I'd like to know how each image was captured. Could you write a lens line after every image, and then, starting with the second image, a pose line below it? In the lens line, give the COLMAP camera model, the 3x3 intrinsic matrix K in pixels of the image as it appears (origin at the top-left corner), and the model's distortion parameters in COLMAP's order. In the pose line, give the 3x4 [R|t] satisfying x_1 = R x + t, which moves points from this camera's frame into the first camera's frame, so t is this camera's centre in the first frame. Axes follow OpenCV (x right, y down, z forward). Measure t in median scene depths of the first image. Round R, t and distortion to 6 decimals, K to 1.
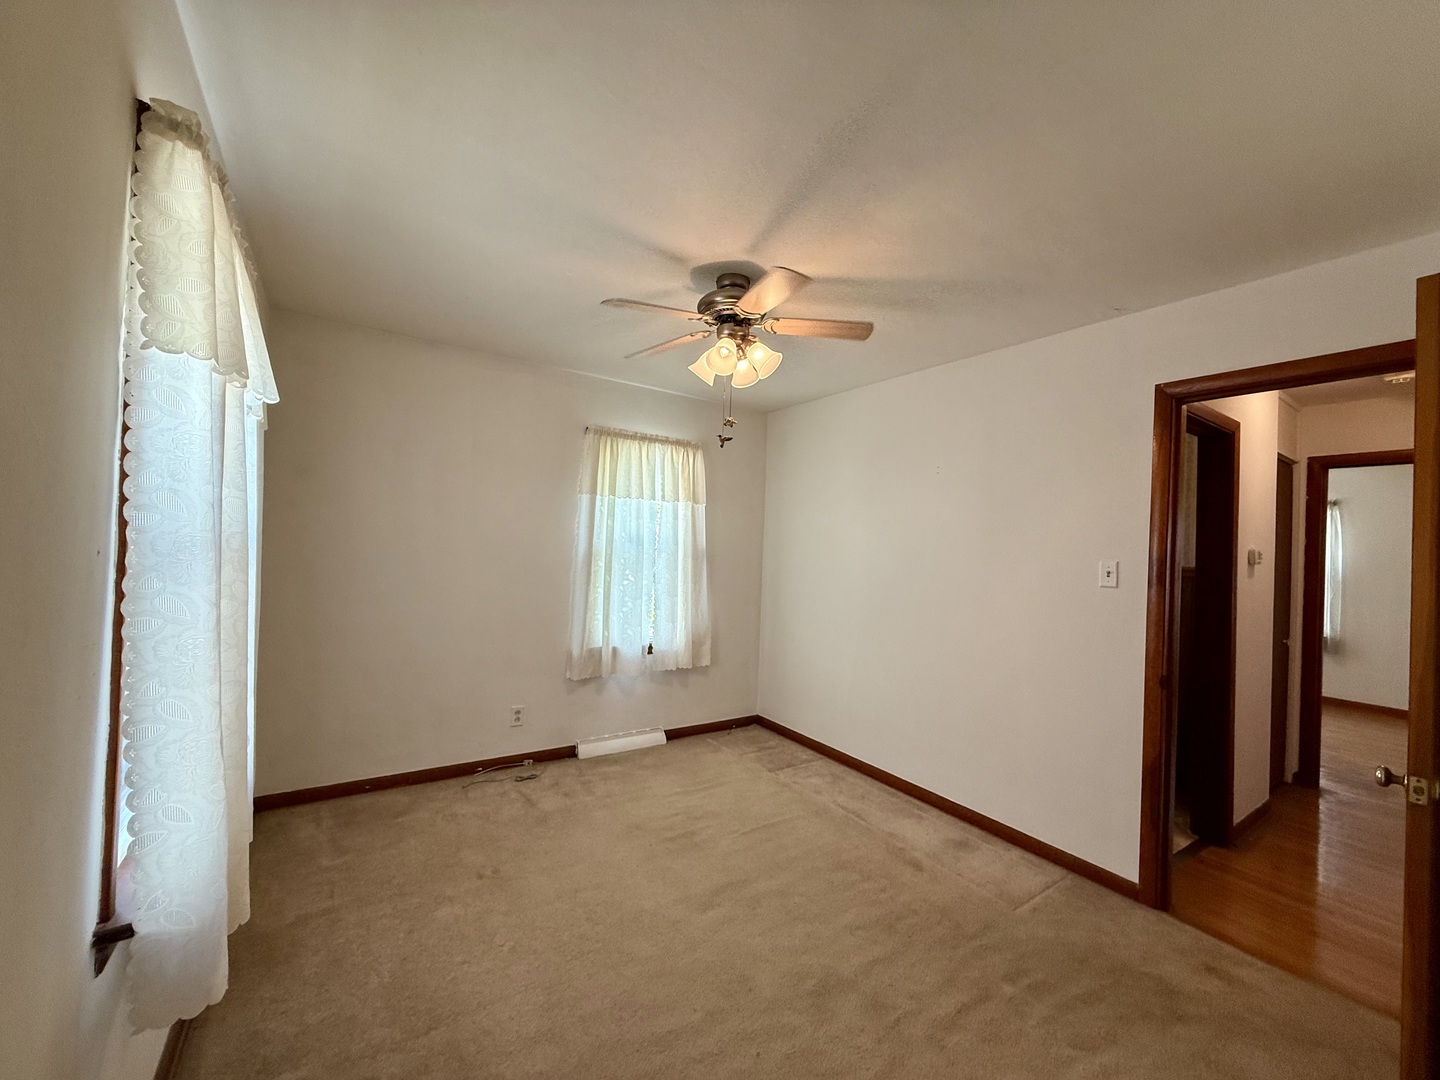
lens RADIAL K [[571.3, 0, 720.0], [0, 571.3, 540.0], [0, 0, 1]] dist [0.001449, -0.000242]
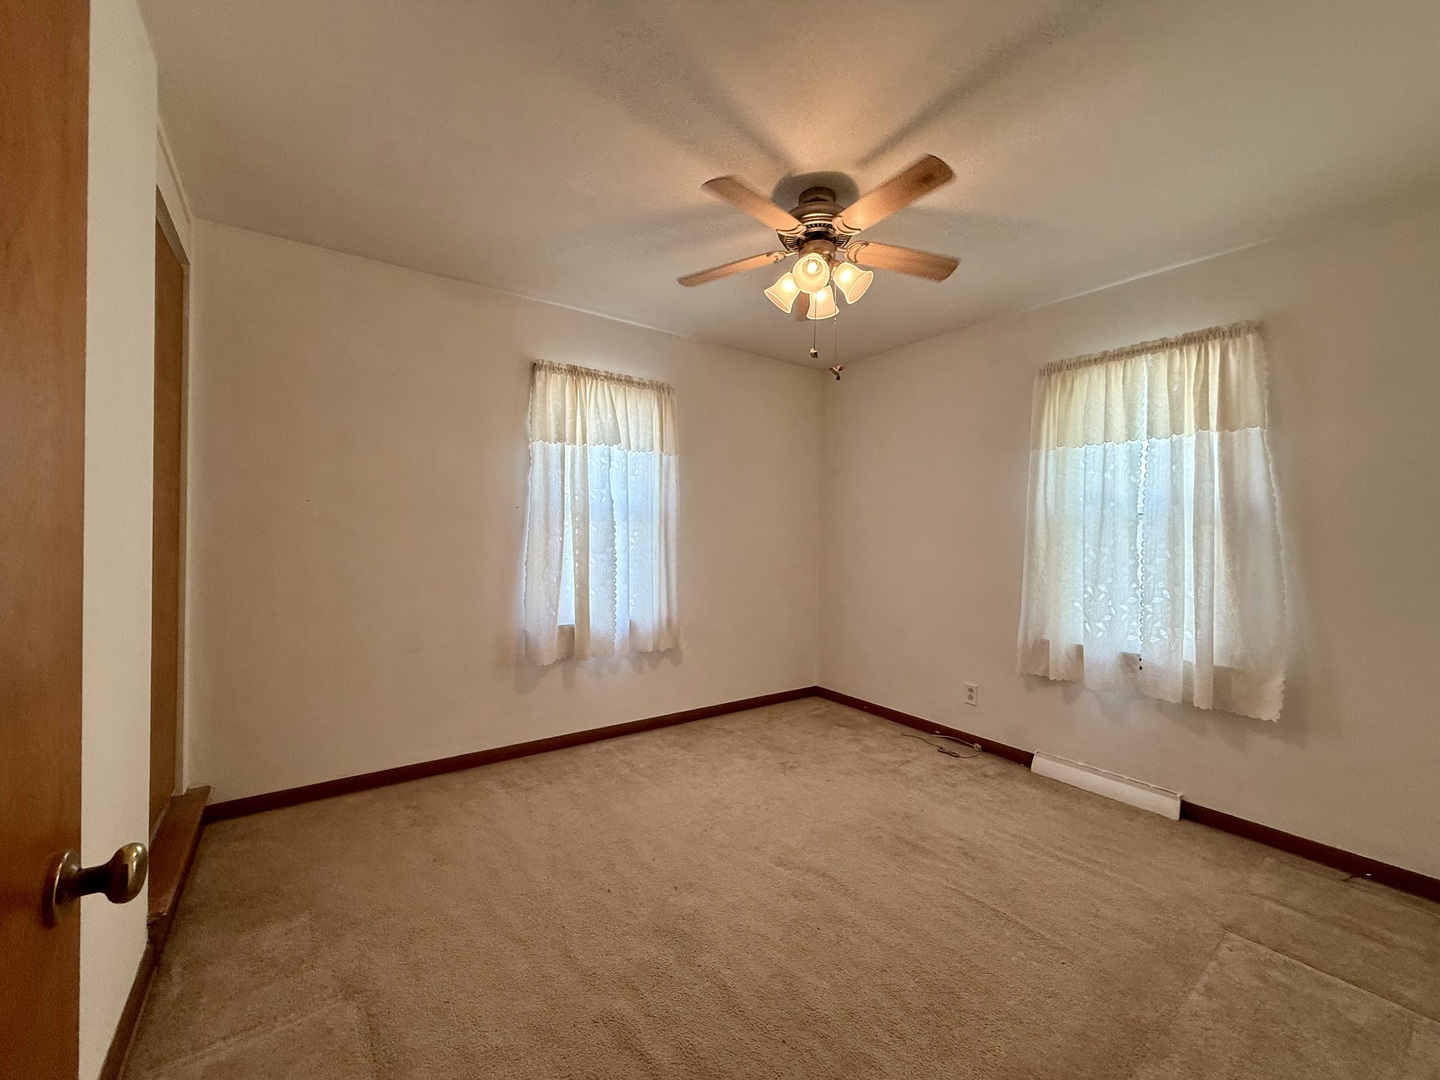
lens RADIAL K [[602.1, 0, 723.5], [0, 602.1, 534.7], [0, 0, 1]] dist [-0.000667, -0.000212]
pose [[0.013985, -0.034163, -0.999318, 0.618103], [0.001943, 0.999415, -0.034139, 0.068597], [0.999900, -0.001464, 0.014043, 0.531175]]
